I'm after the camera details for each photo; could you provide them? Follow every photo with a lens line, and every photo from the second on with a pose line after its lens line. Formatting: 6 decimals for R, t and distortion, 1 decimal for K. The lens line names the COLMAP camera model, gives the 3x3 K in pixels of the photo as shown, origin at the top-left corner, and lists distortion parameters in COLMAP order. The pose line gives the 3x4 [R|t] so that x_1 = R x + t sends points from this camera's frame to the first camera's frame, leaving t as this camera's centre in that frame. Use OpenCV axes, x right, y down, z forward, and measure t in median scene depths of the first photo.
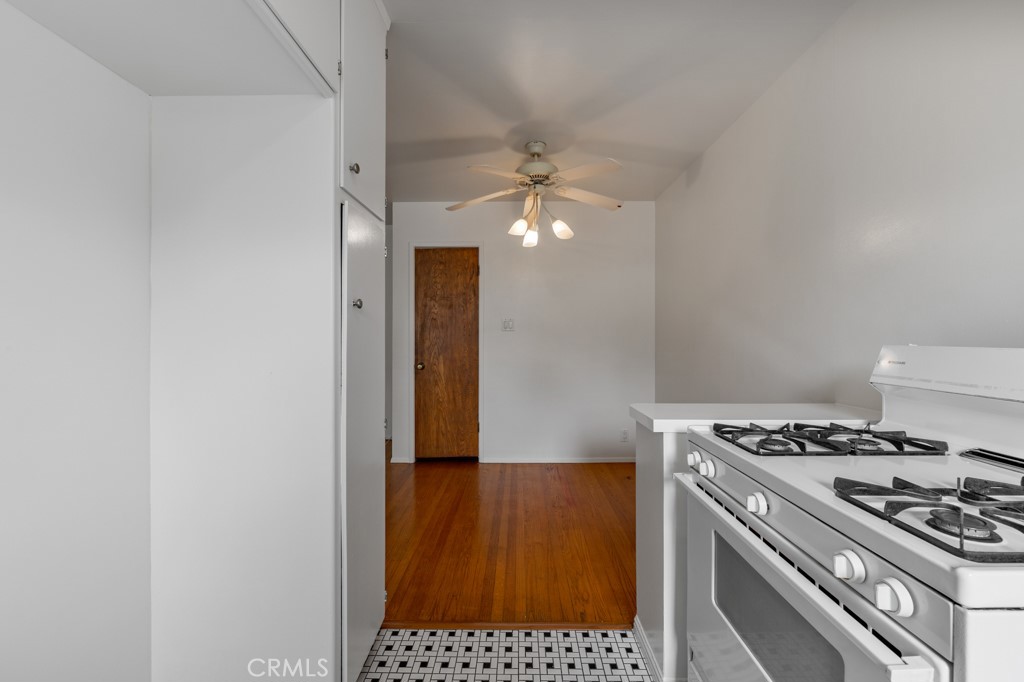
lens RADIAL K [[406.7, 0, 516.3], [0, 406.7, 334.2], [0, 0, 1]] dist [-0.002770, 0.000041]
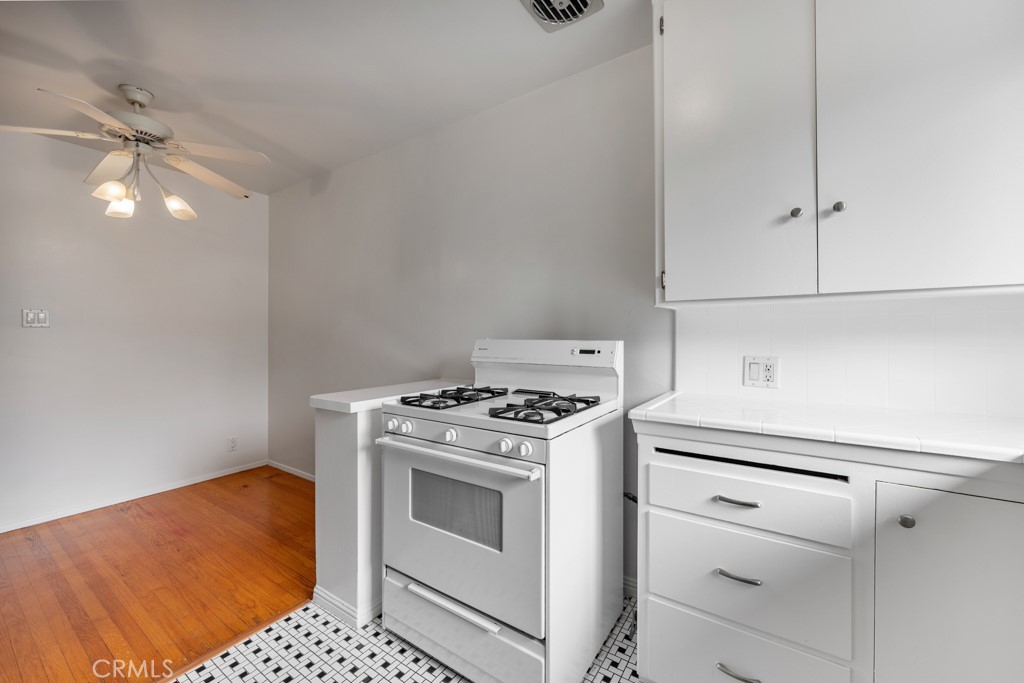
lens RADIAL K [[406.7, 0, 518.2], [0, 406.7, 332.2], [0, 0, 1]] dist [-0.002770, 0.000041]
pose [[0.550959, 0.000519, 0.834532, -0.149479], [-0.000833, 1.000000, -0.000072, -0.000951], [-0.834532, -0.000655, 0.550959, -0.033504]]
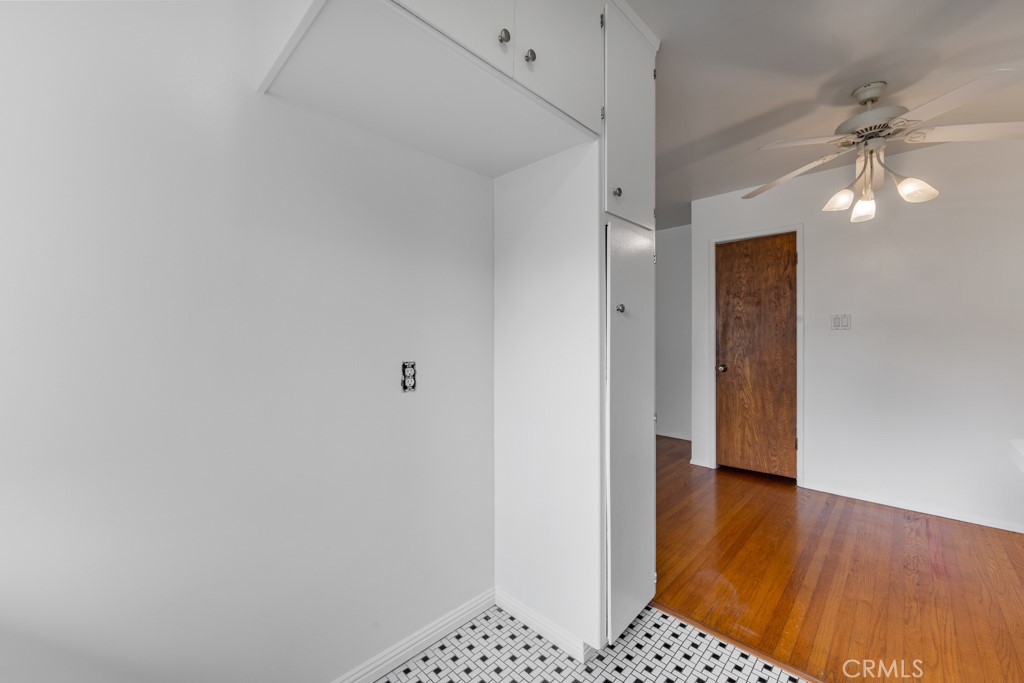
lens RADIAL K [[406.7, 0, 512.7], [0, 406.7, 335.0], [0, 0, 1]] dist [-0.002770, 0.000041]
pose [[0.724486, -0.001788, -0.689287, 0.066352], [0.003017, 0.999995, 0.000577, -0.000247], [0.689282, -0.002498, 0.724488, -0.018334]]
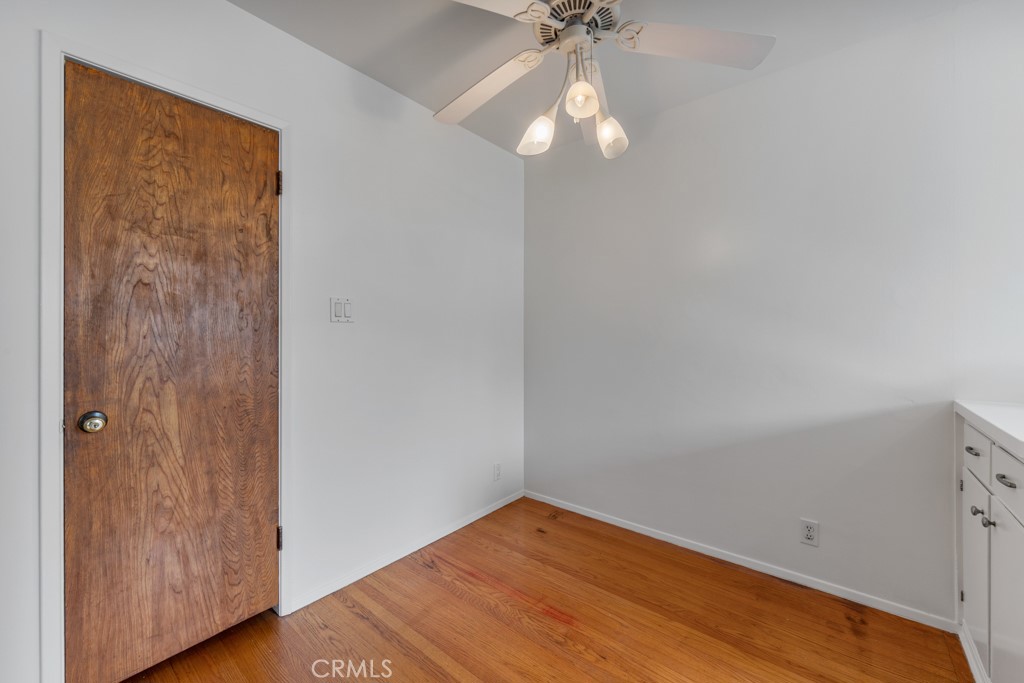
lens RADIAL K [[406.7, 0, 512.8], [0, 406.7, 335.6], [0, 0, 1]] dist [-0.002770, 0.000041]
pose [[0.633211, -0.000981, 0.773979, -0.293930], [-0.000970, 0.999997, 0.002060, 0.007652], [-0.773979, -0.002055, 0.633208, 0.561792]]
